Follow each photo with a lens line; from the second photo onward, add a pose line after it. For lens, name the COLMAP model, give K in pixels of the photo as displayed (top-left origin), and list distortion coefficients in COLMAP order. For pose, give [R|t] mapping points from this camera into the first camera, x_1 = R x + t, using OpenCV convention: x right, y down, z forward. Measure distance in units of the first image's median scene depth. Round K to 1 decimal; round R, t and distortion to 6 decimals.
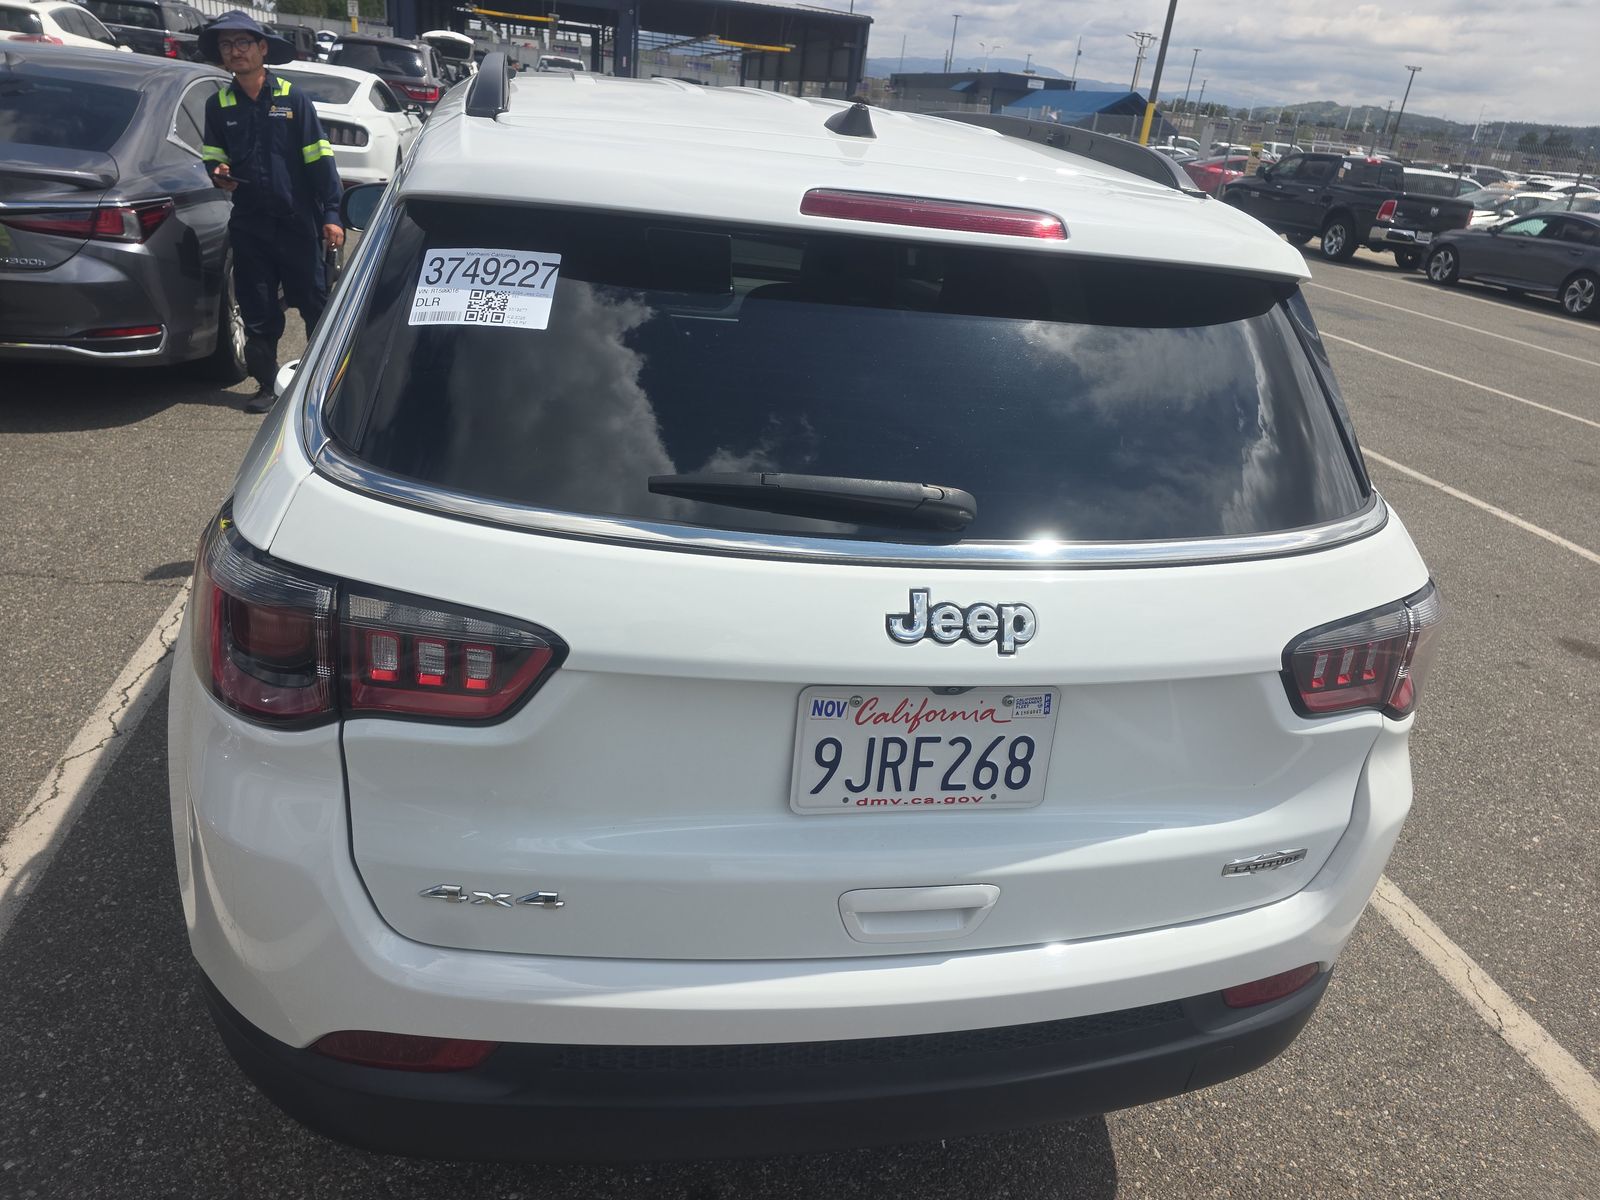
lens RADIAL K [[1058.7, 0, 800.0], [0, 1058.7, 600.0], [0, 0, 1]] dist [0.072137, -0.068909]
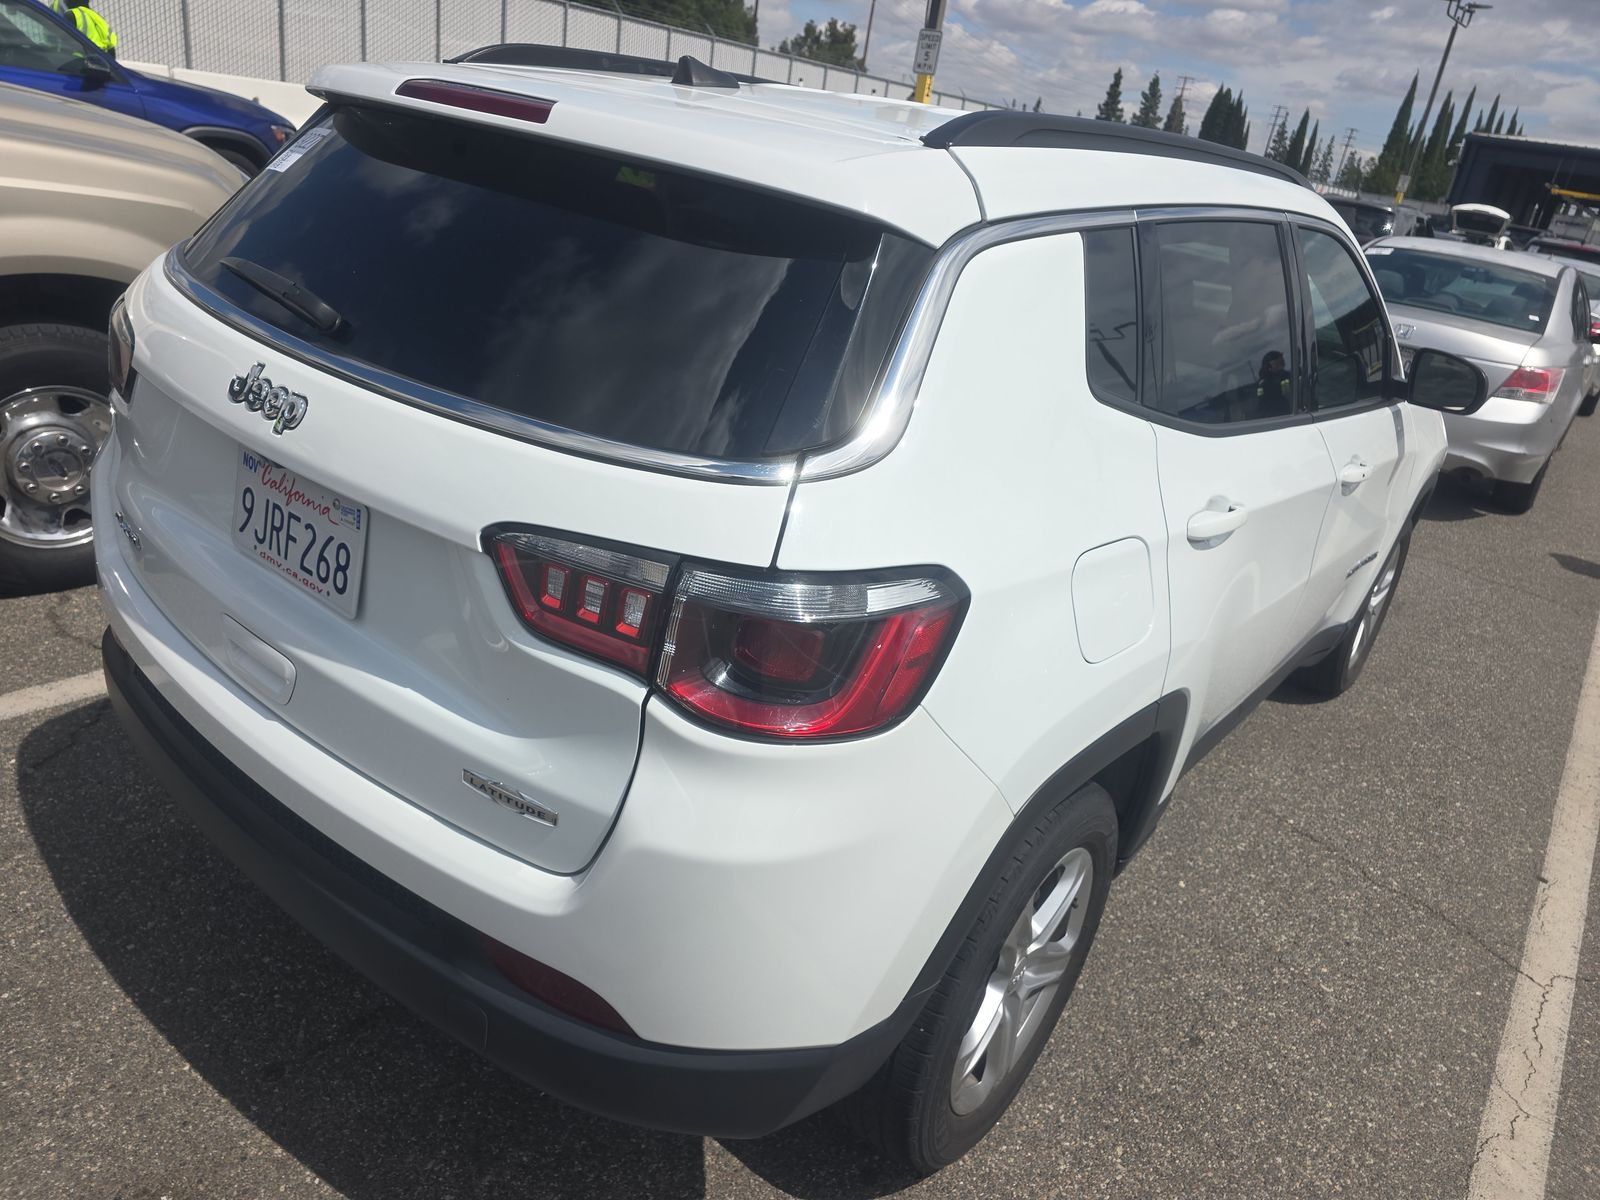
lens RADIAL K [[1069.1, 0, 792.2], [0, 1069.1, 602.5], [0, 0, 1]] dist [0.041255, -0.036856]
pose [[0.653832, 0.297412, -0.695737, 1.322719], [-0.387838, 0.921261, 0.029340, -0.028567], [0.649681, 0.250650, 0.717697, 0.526242]]
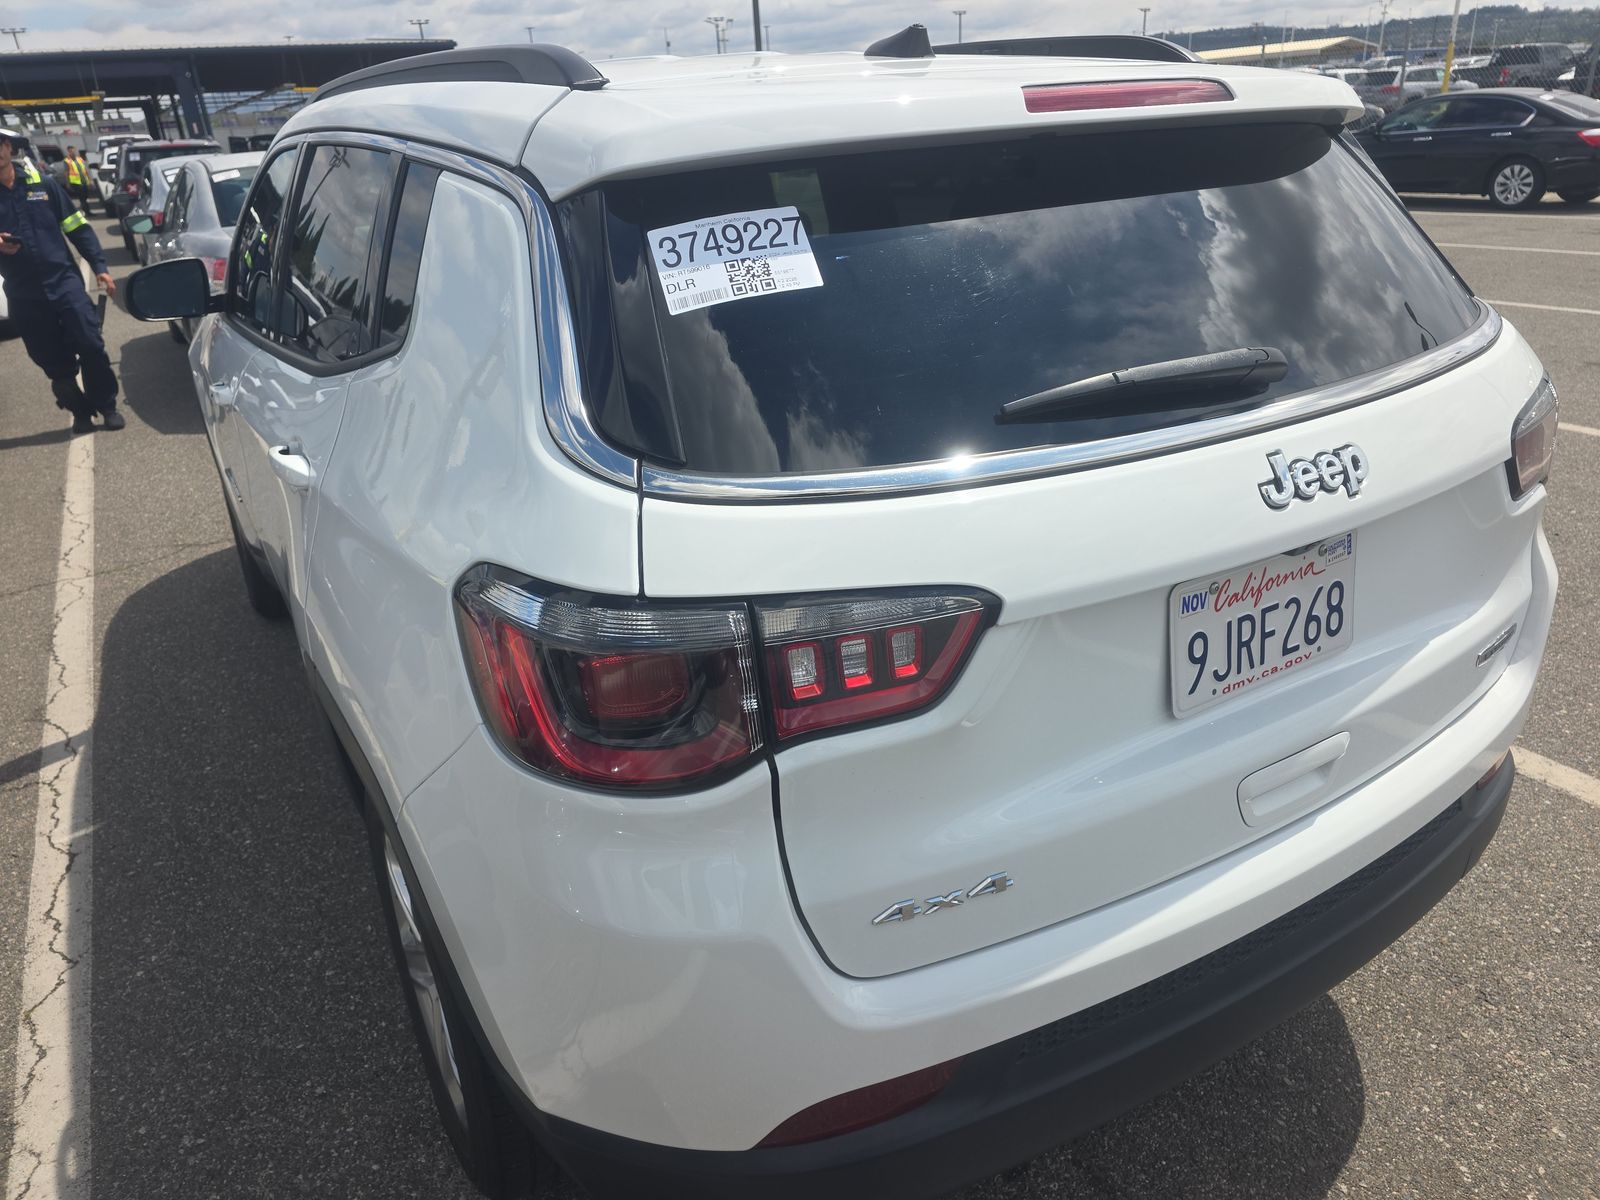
lens RADIAL K [[1069.1, 0, 792.2], [0, 1069.1, 602.5], [0, 0, 1]] dist [0.041255, -0.036856]
pose [[0.931907, -0.276648, 0.234554, -0.527026], [0.277549, 0.960248, 0.029848, -0.027862], [-0.233487, 0.037285, 0.971645, 0.125256]]
